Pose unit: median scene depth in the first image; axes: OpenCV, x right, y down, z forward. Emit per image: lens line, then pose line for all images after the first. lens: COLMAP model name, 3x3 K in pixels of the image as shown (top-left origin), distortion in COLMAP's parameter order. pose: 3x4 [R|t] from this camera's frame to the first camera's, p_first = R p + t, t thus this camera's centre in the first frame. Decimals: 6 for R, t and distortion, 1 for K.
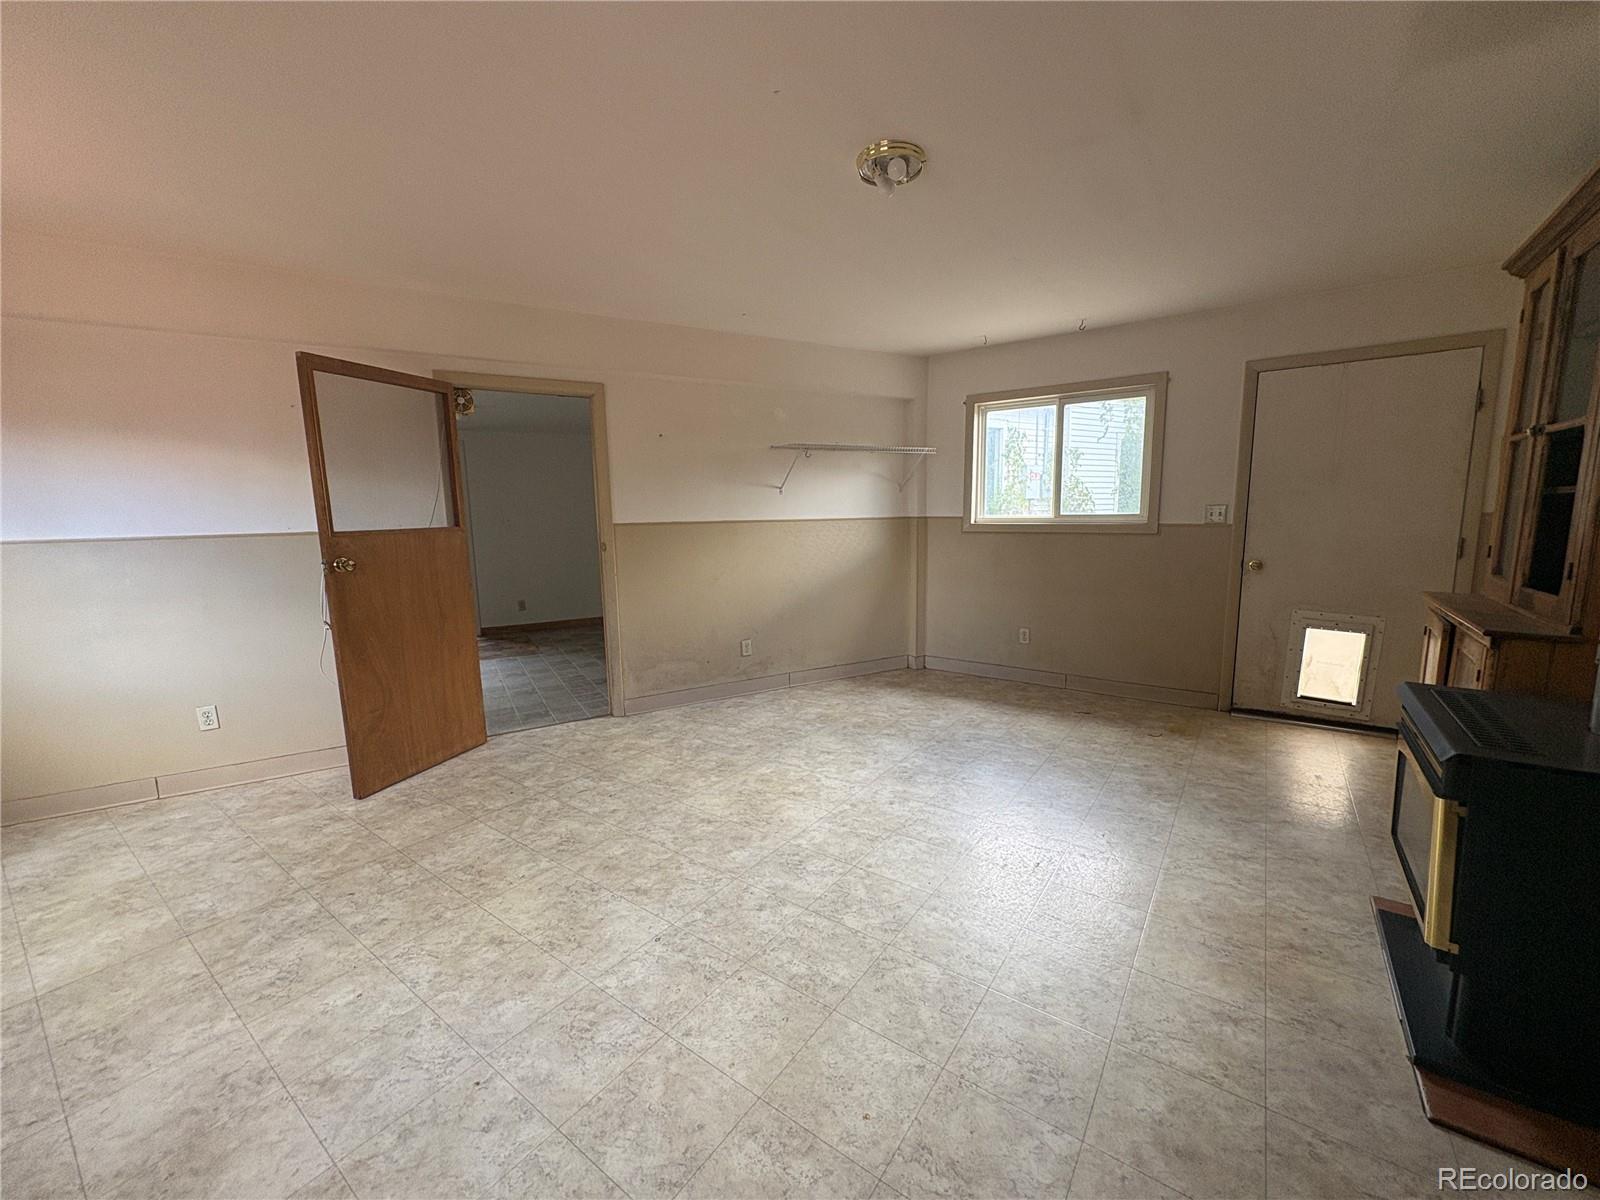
lens RADIAL K [[634.9, 0, 801.3], [0, 634.9, 602.6], [0, 0, 1]] dist [-0.000147, 0.000427]
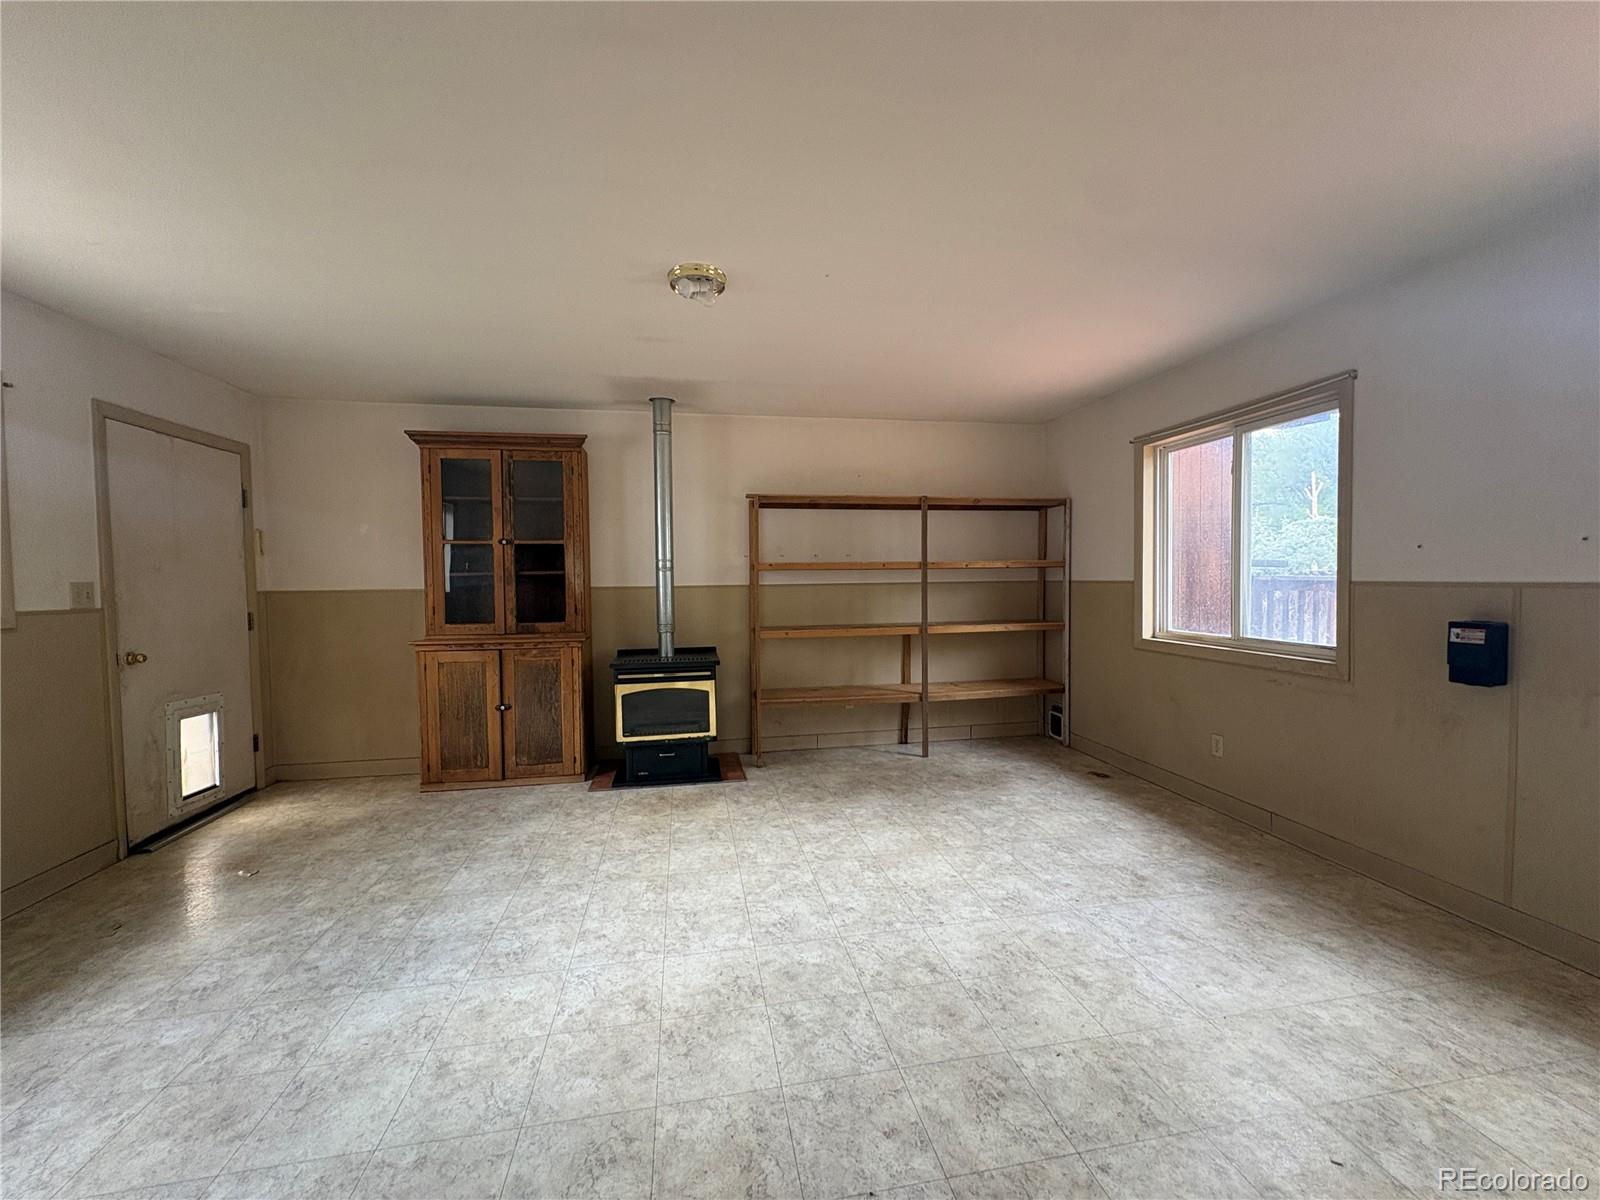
lens RADIAL K [[634.9, 0, 800.6], [0, 634.9, 598.6], [0, 0, 1]] dist [-0.000147, 0.000427]
pose [[-0.723642, 0.002747, 0.690170, -0.534913], [0.123237, 0.984436, 0.125295, -0.156013], [-0.679084, 0.175723, -0.712718, 1.196121]]
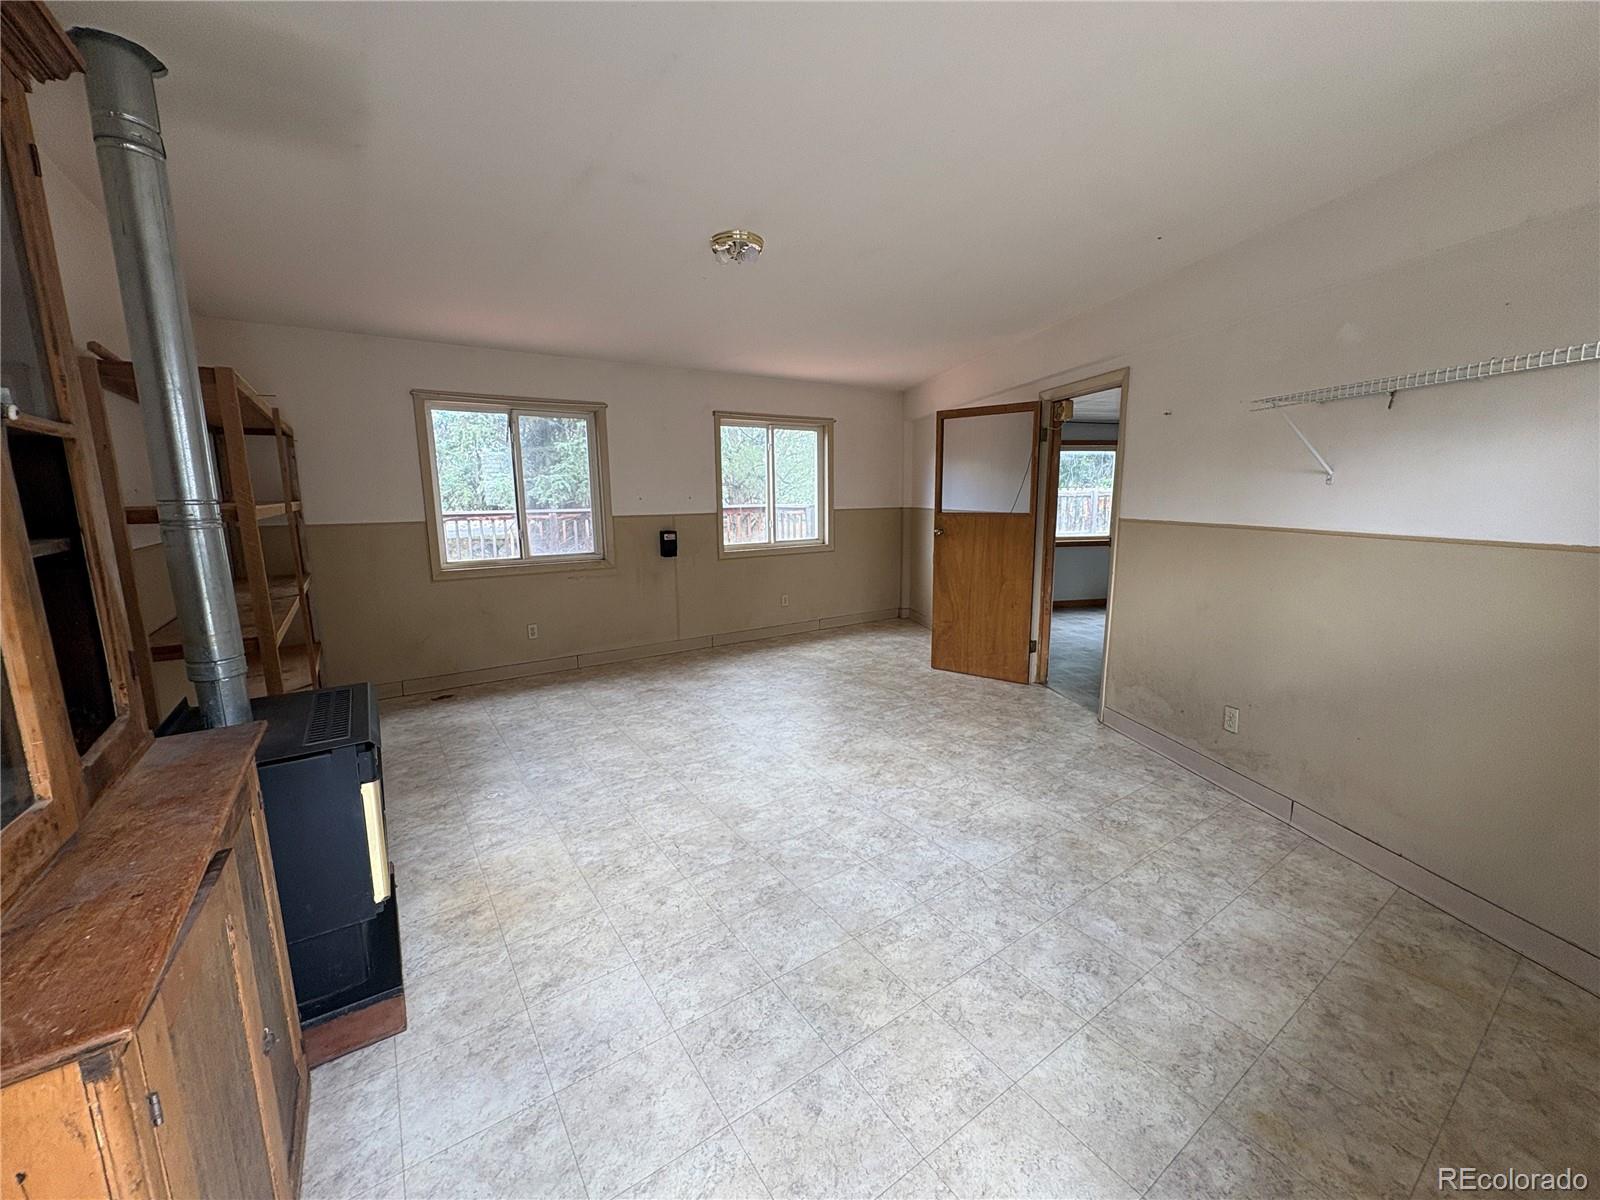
lens RADIAL K [[634.9, 0, 801.7], [0, 634.9, 598.0], [0, 0, 1]] dist [-0.000147, 0.000427]
pose [[-0.335697, 0.175159, -0.925541, 0.924385], [-0.120699, 0.966461, 0.226681, -0.208008], [0.934205, 0.187808, -0.303297, 1.080176]]
